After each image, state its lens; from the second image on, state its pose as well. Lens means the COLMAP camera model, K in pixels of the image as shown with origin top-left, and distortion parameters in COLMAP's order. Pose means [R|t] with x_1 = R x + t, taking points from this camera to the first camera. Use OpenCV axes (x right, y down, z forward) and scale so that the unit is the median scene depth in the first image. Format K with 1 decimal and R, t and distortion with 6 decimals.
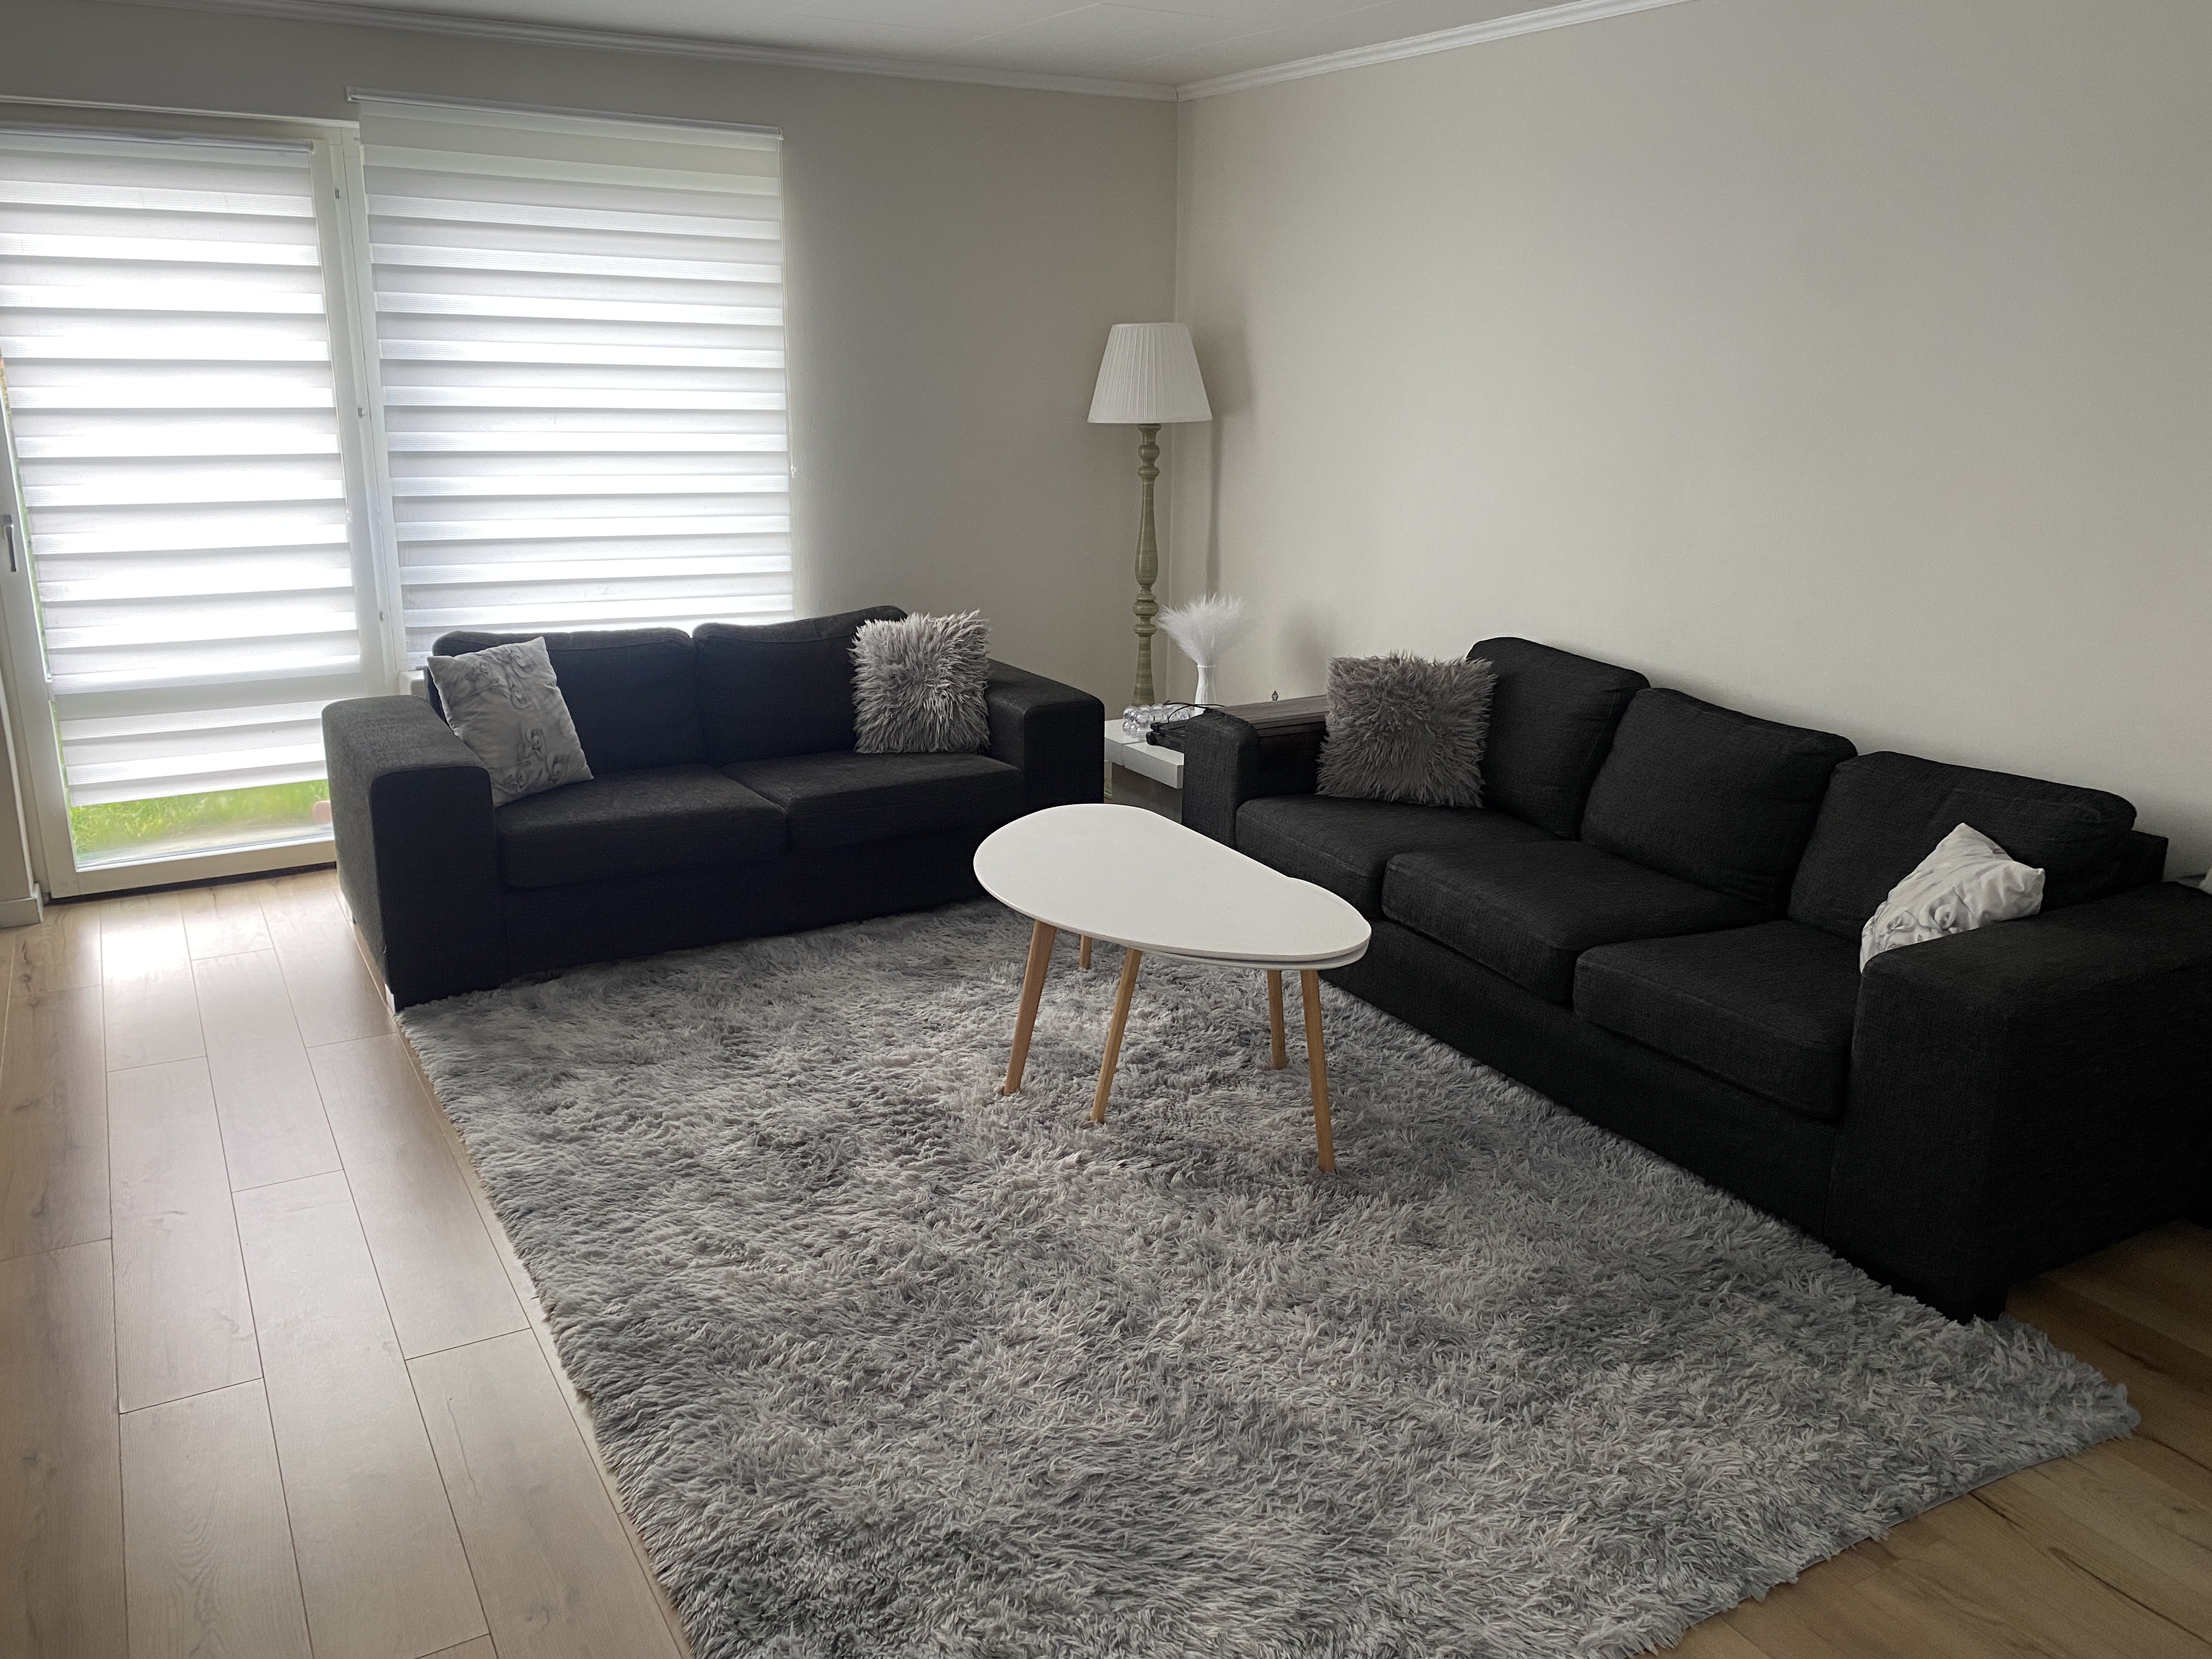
lens RADIAL K [[1667.9, 0, 1106.0], [0, 1667.9, 829.5], [0, 0, 1]] dist [-0.001122, -0.003308]
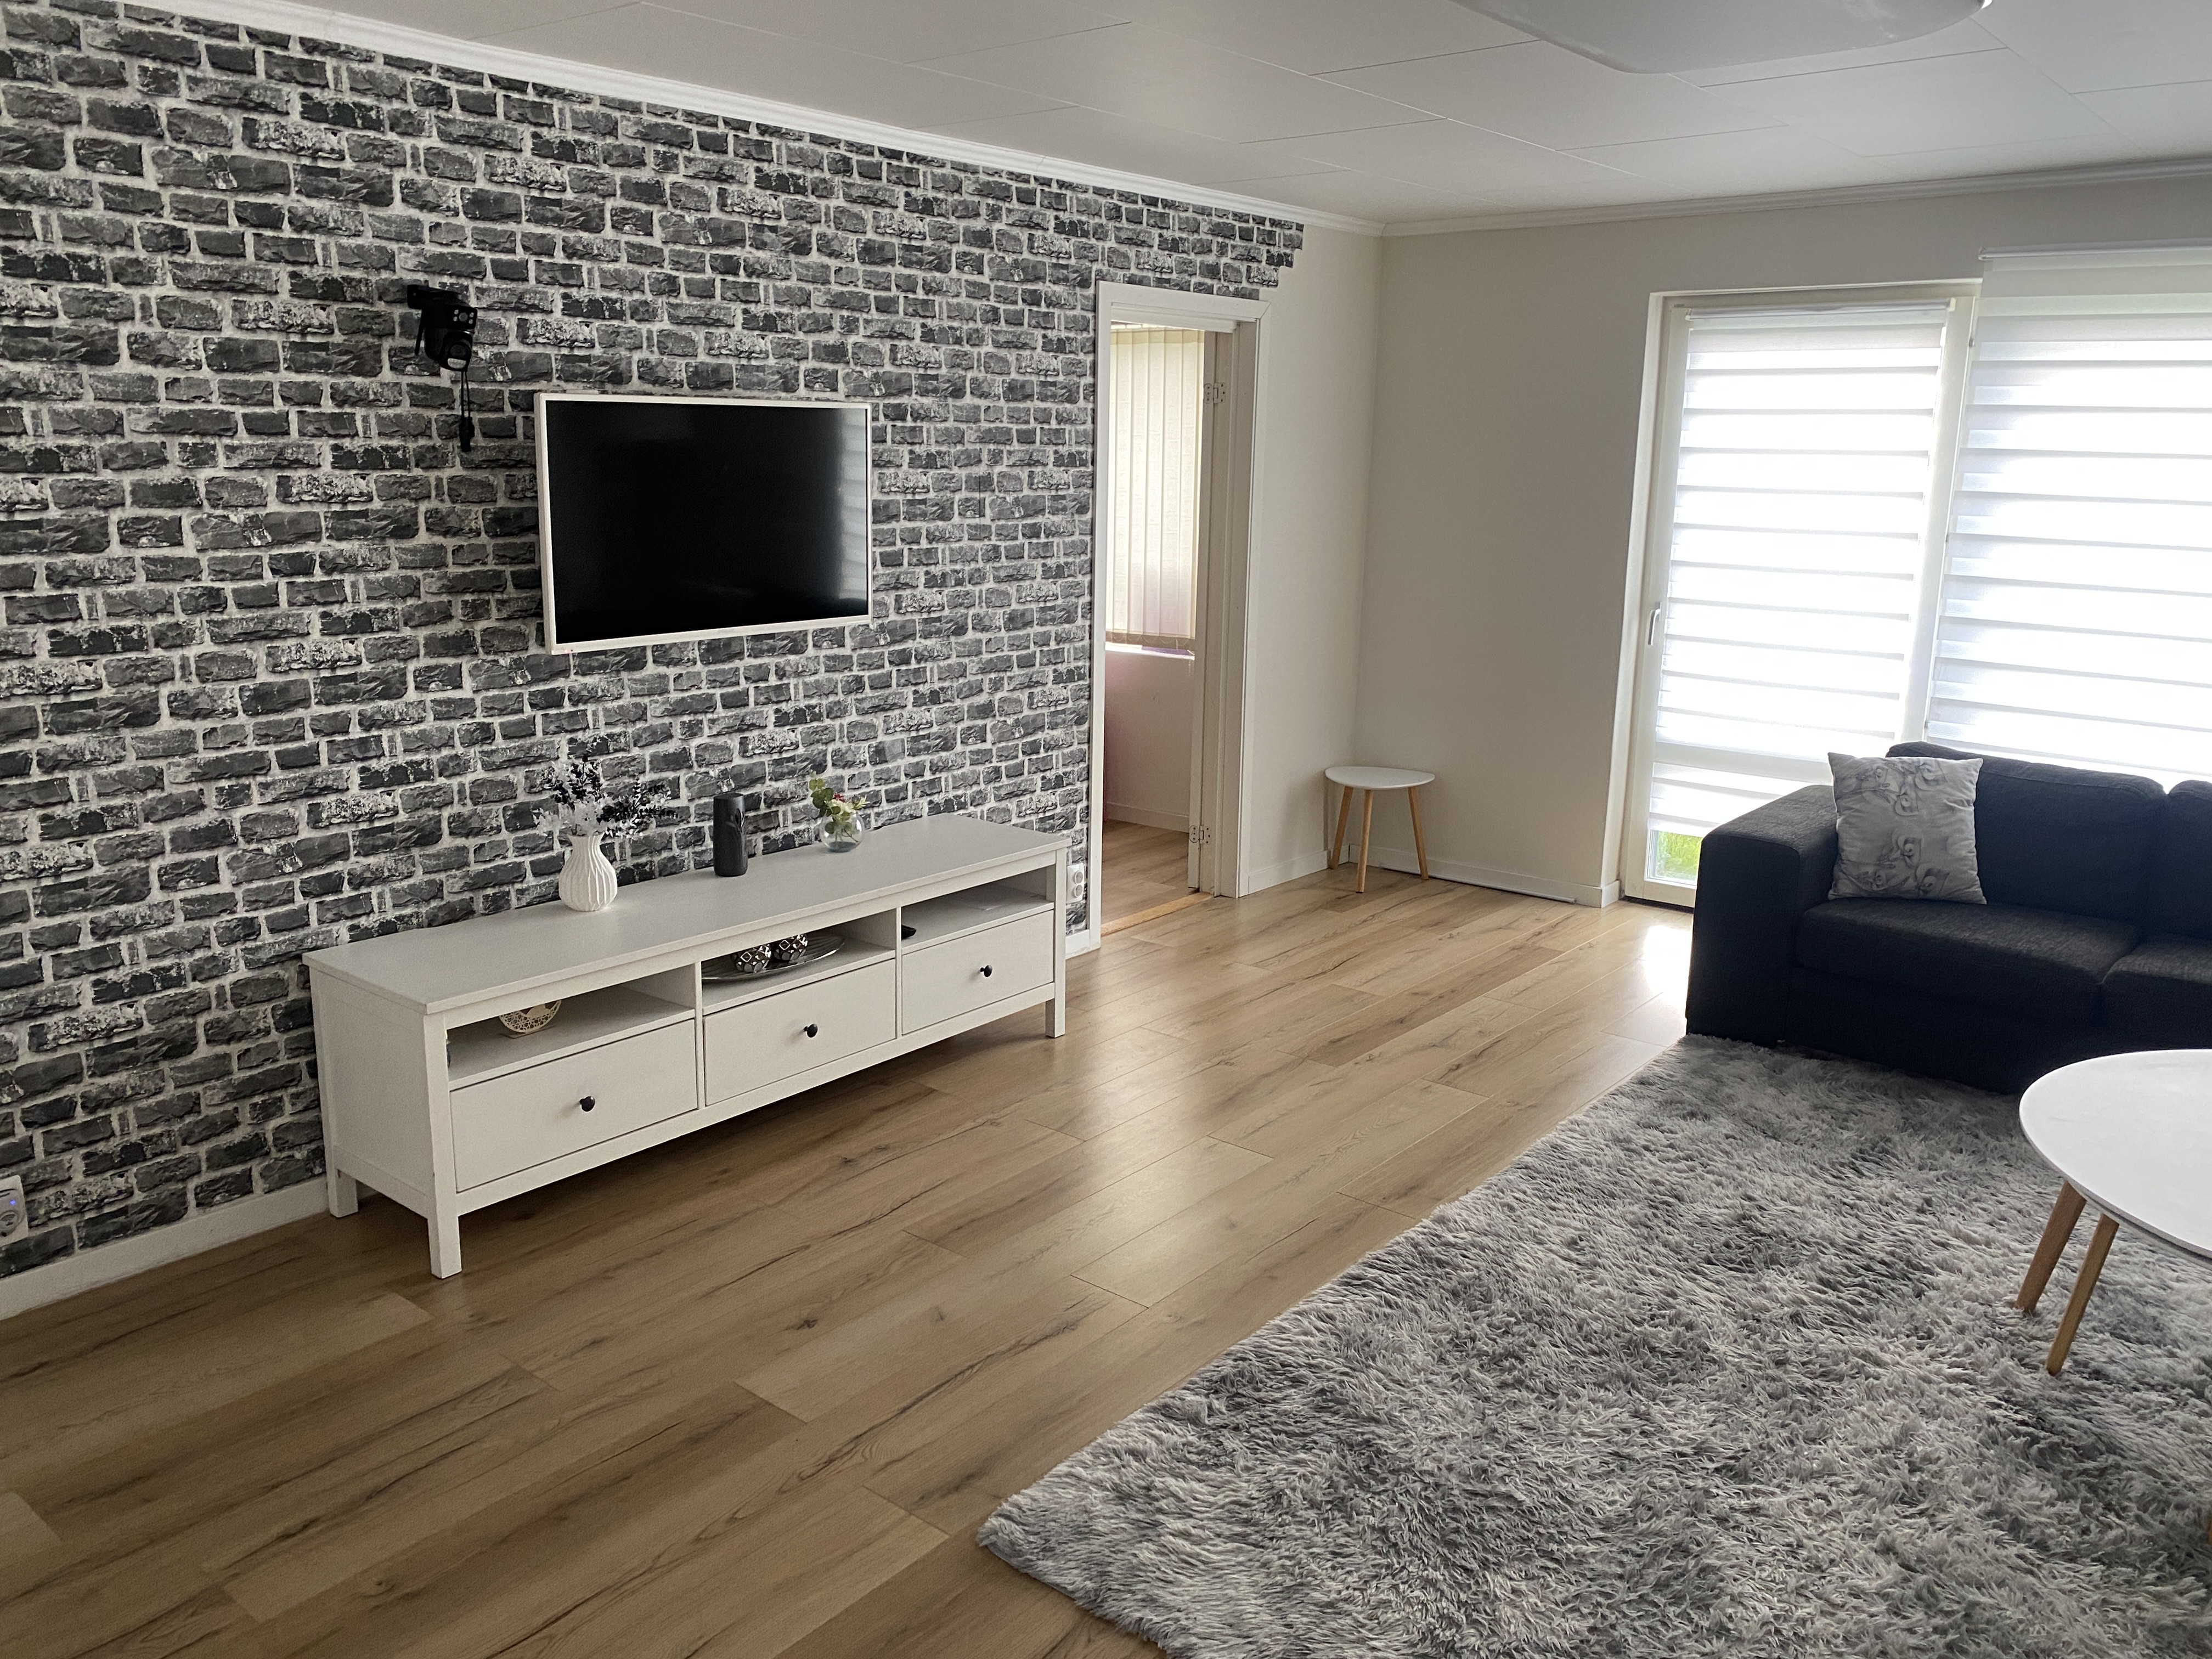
lens RADIAL K [[1694.9, 0, 1110.8], [0, 1694.9, 814.4], [0, 0, 1]] dist [0.015761, -0.002529]
pose [[0.354445, 0.193430, -0.914852, 0.562864], [-0.266334, 0.958729, 0.099520, -0.057438], [0.896345, 0.208382, 0.391334, 0.154612]]
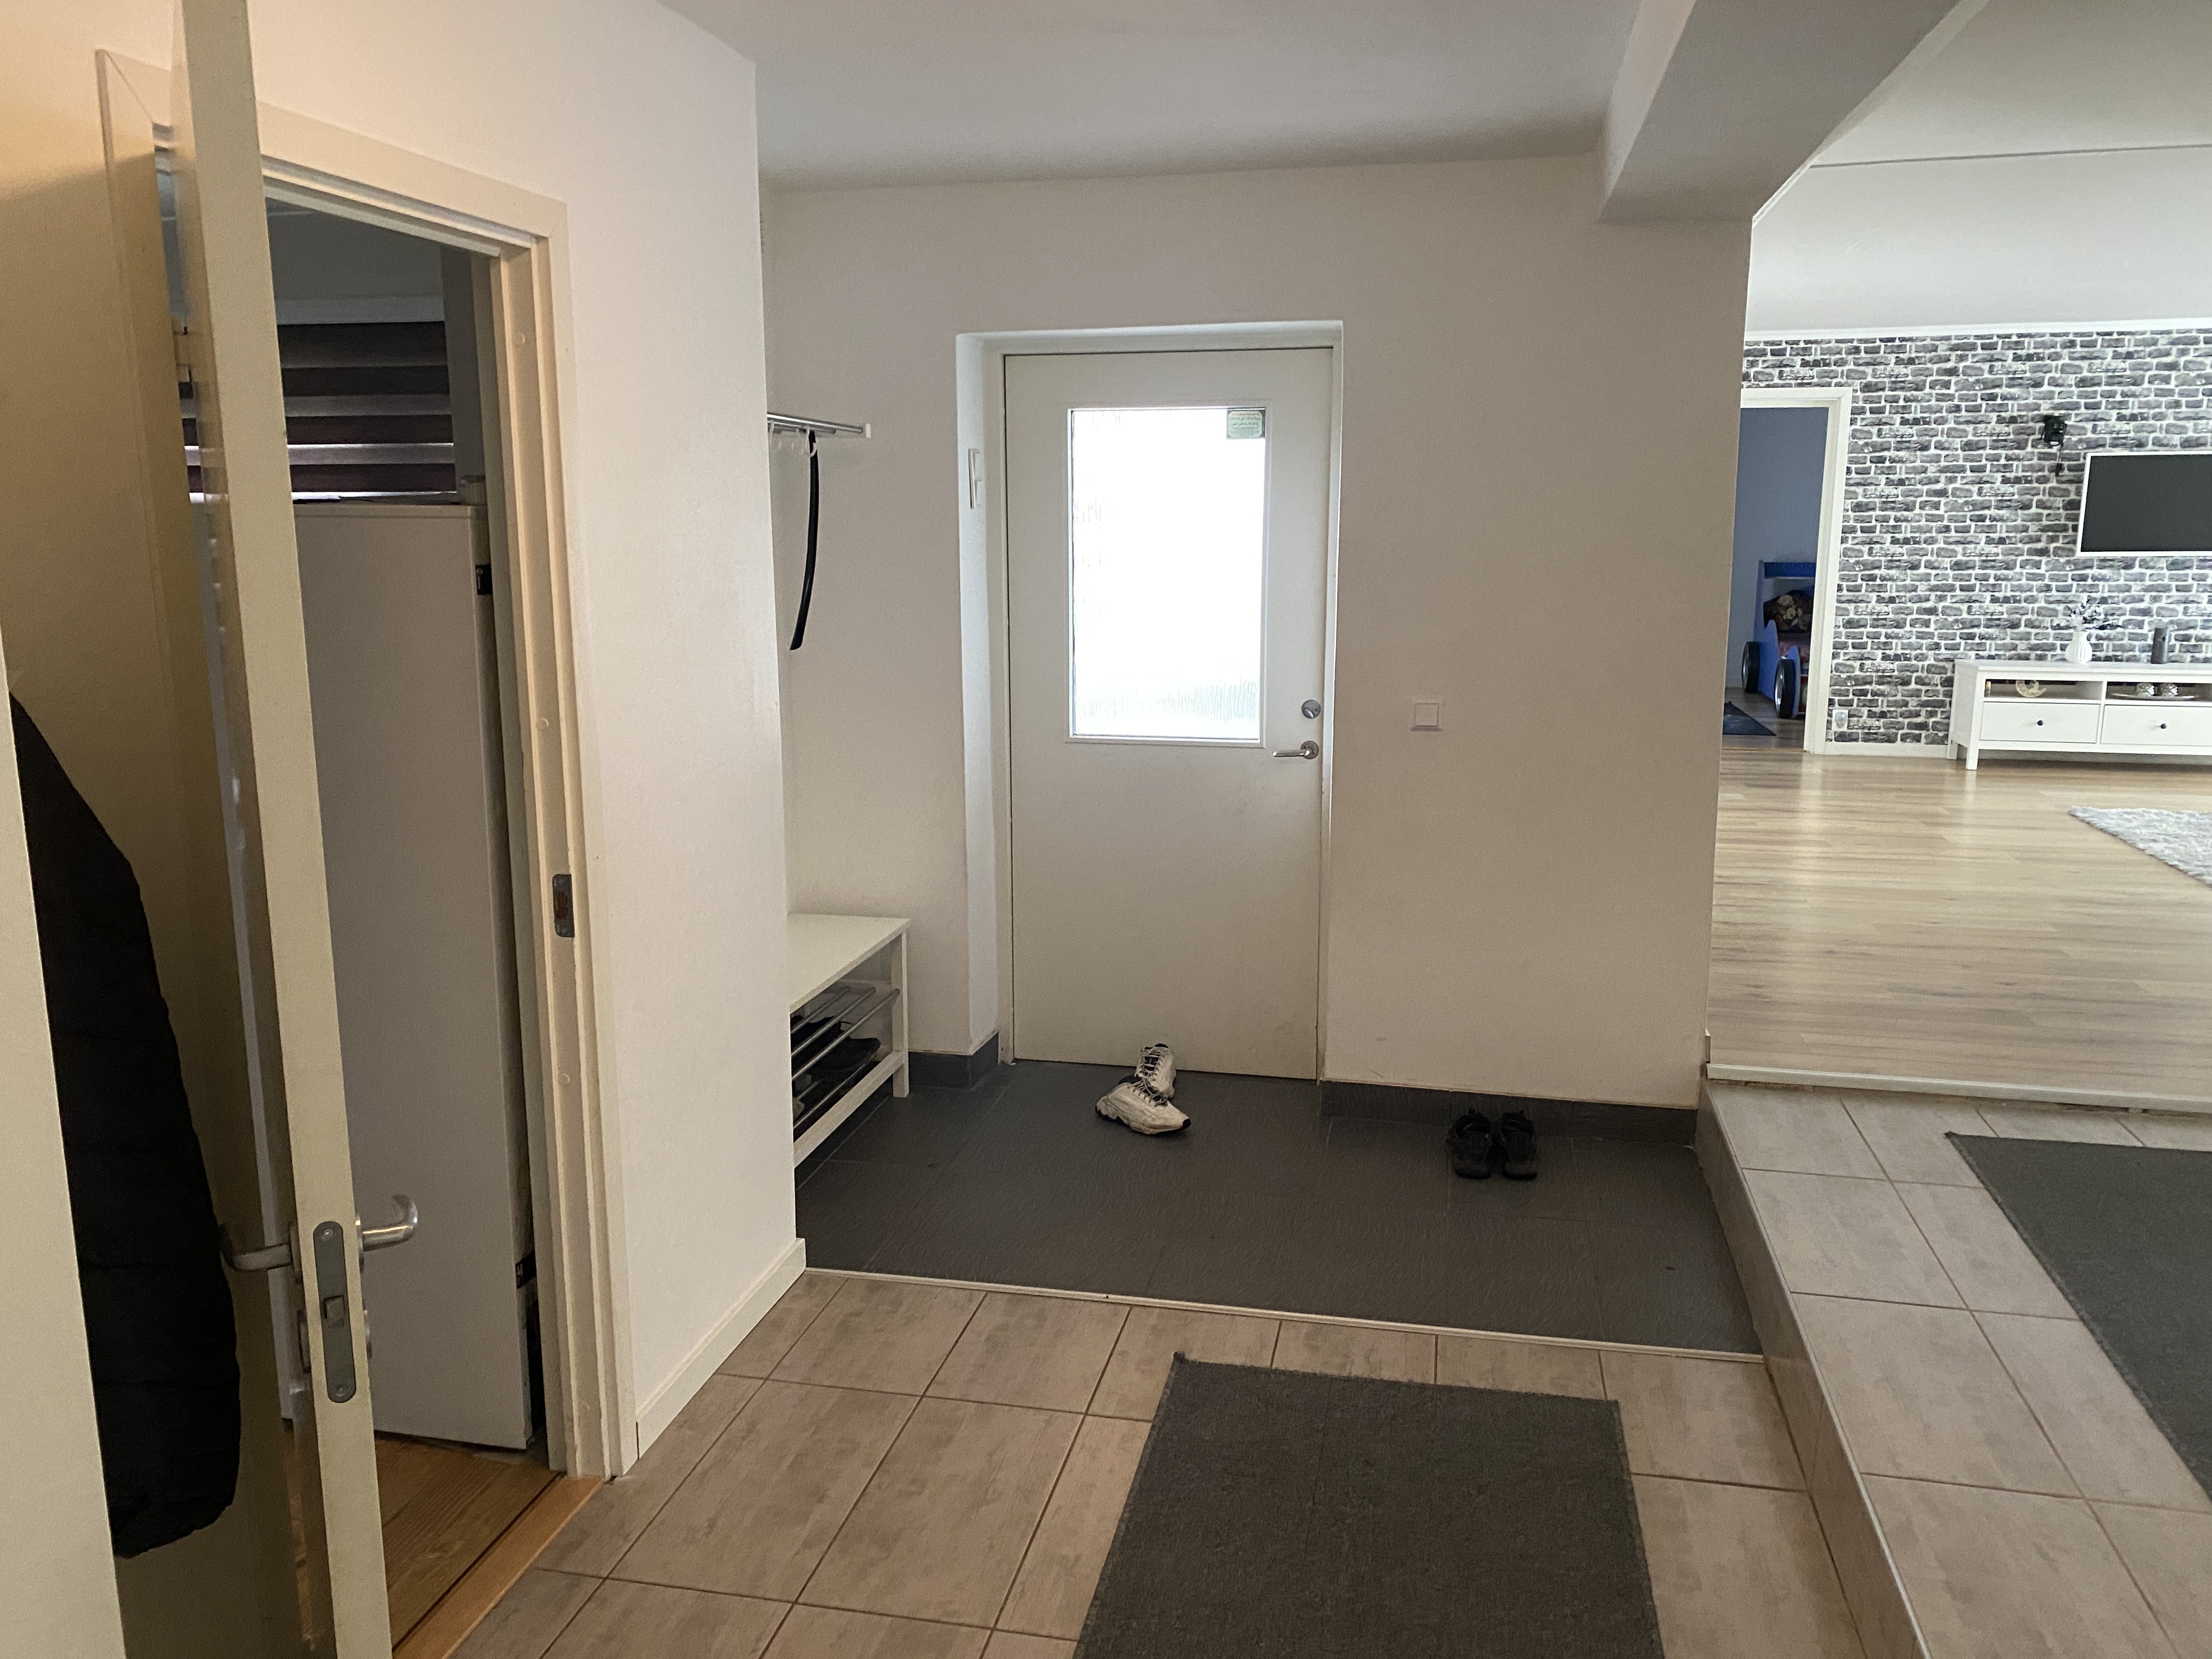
lens RADIAL K [[1686.9, 0, 1110.5], [0, 1686.9, 819.7], [0, 0, 1]] dist [0.003761, 0.006204]
pose [[-0.673762, 0.121495, -0.728892, 2.403783], [-0.209067, 0.914748, 0.345728, -0.173338], [0.708756, 0.385326, -0.590922, 0.868414]]
